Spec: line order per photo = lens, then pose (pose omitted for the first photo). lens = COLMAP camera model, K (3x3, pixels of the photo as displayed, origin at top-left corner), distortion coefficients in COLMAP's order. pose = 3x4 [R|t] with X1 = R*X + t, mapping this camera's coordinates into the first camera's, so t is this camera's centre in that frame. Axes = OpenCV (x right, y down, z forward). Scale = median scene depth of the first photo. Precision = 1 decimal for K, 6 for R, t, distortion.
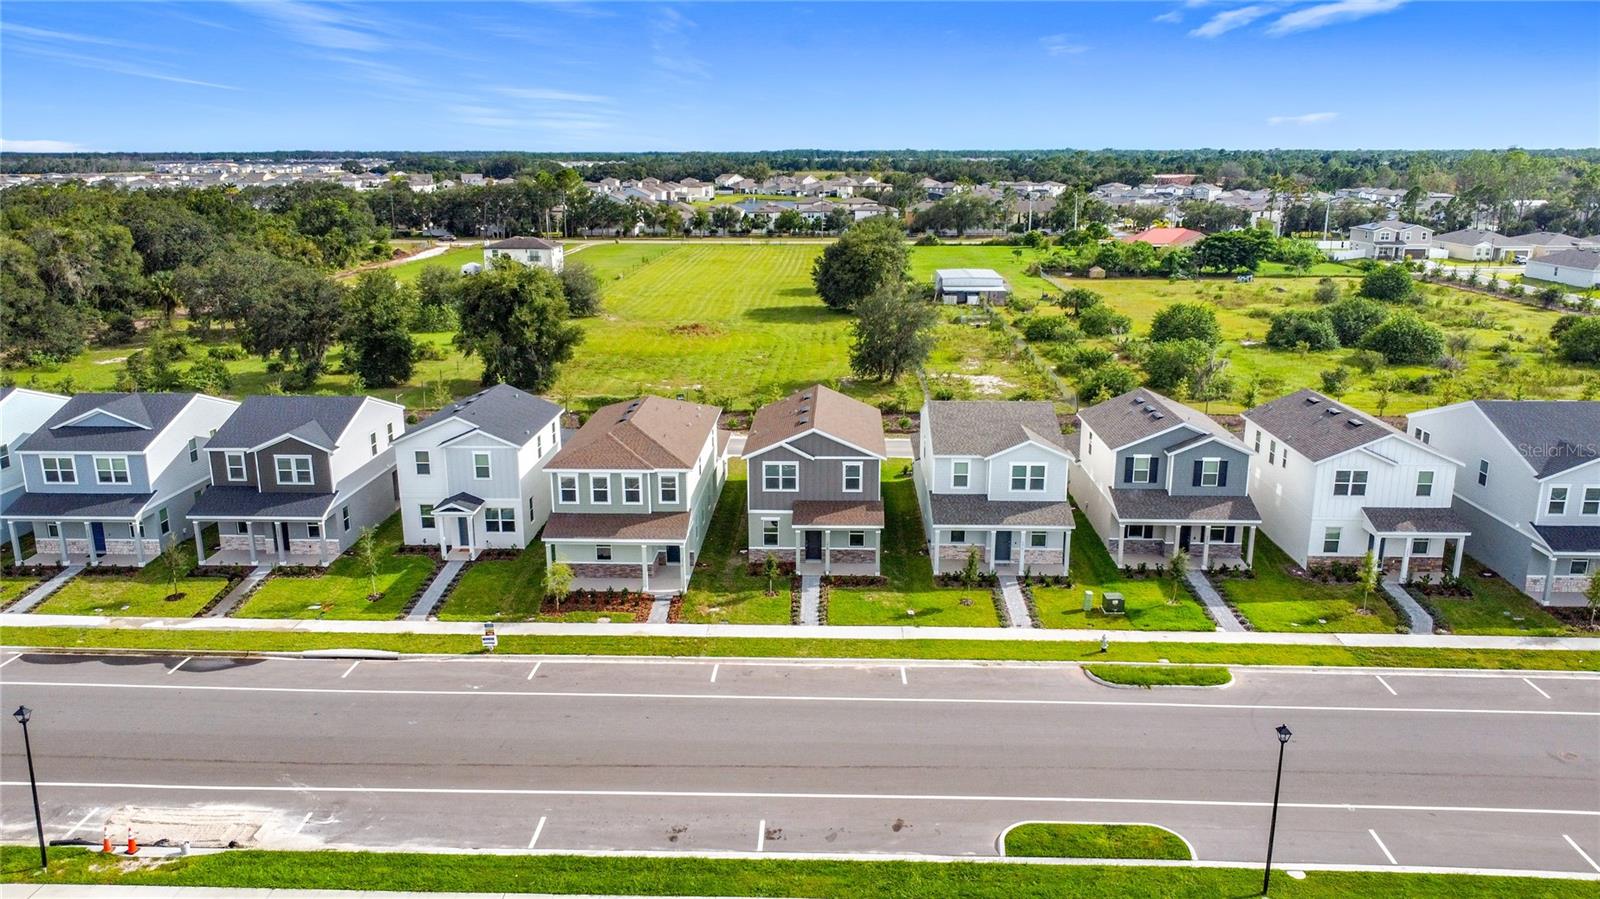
lens RADIAL K [[1159.3, 0, 799.6], [0, 1159.3, 449.5], [0, 0, 1]] dist [0.013238, -0.024979]
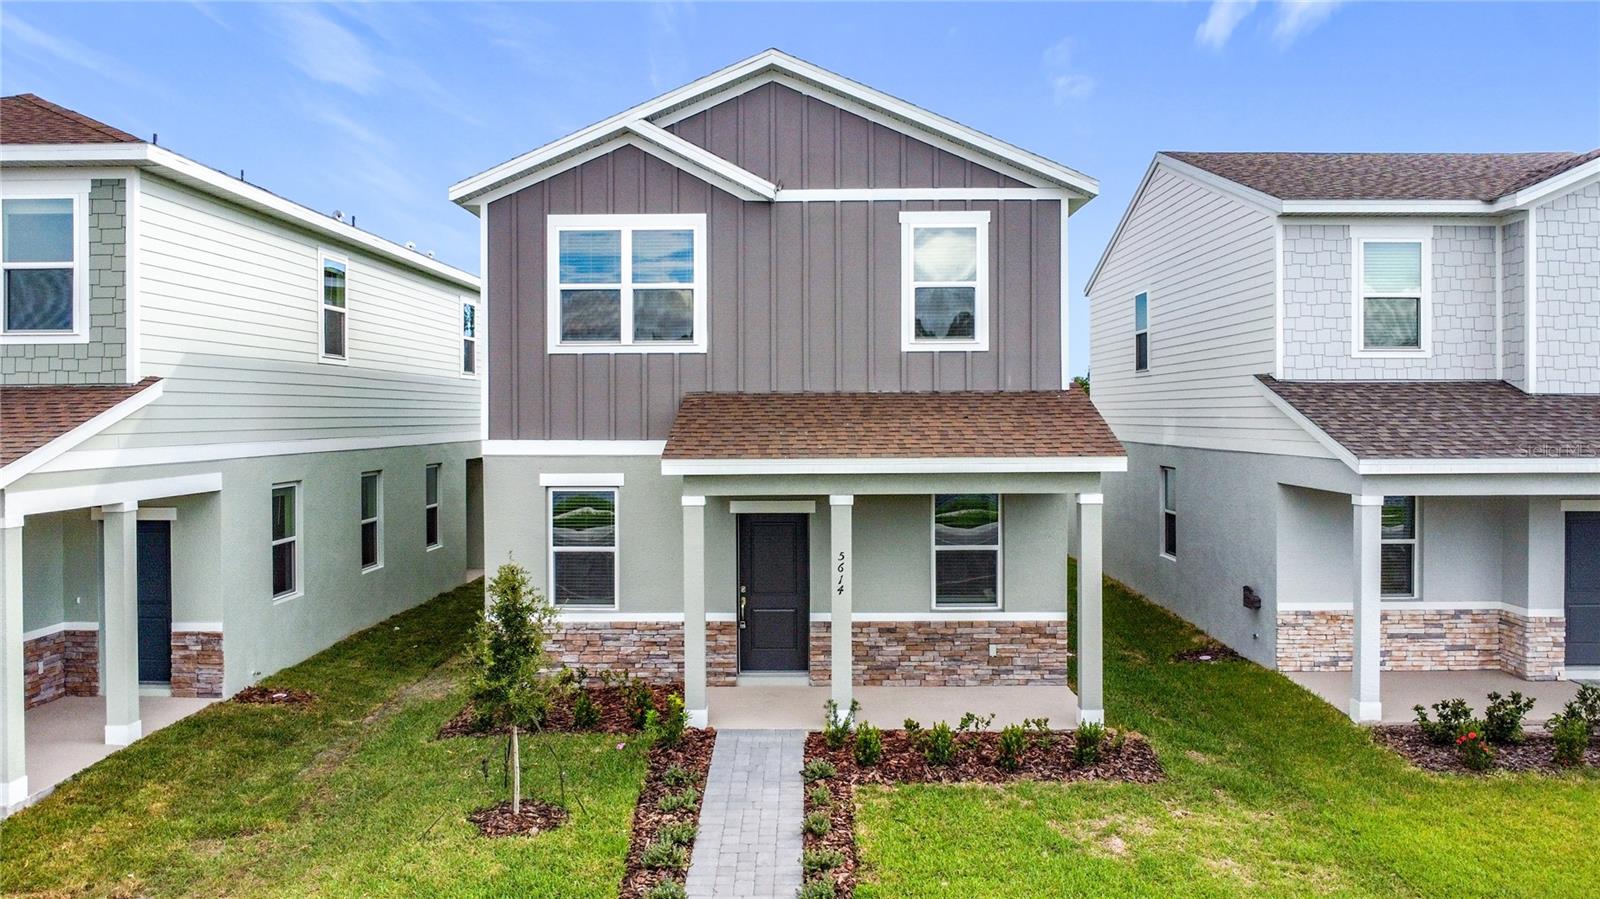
lens RADIAL K [[1173.6, 0, 792.5], [0, 1173.6, 428.0], [0, 0, 1]] dist [-0.014831, -0.031529]
pose [[0.999794, -0.002108, 0.020171, 0.011263], [0.006850, 0.971239, -0.238010, 0.104750], [-0.019089, 0.238099, 0.971053, 0.782850]]
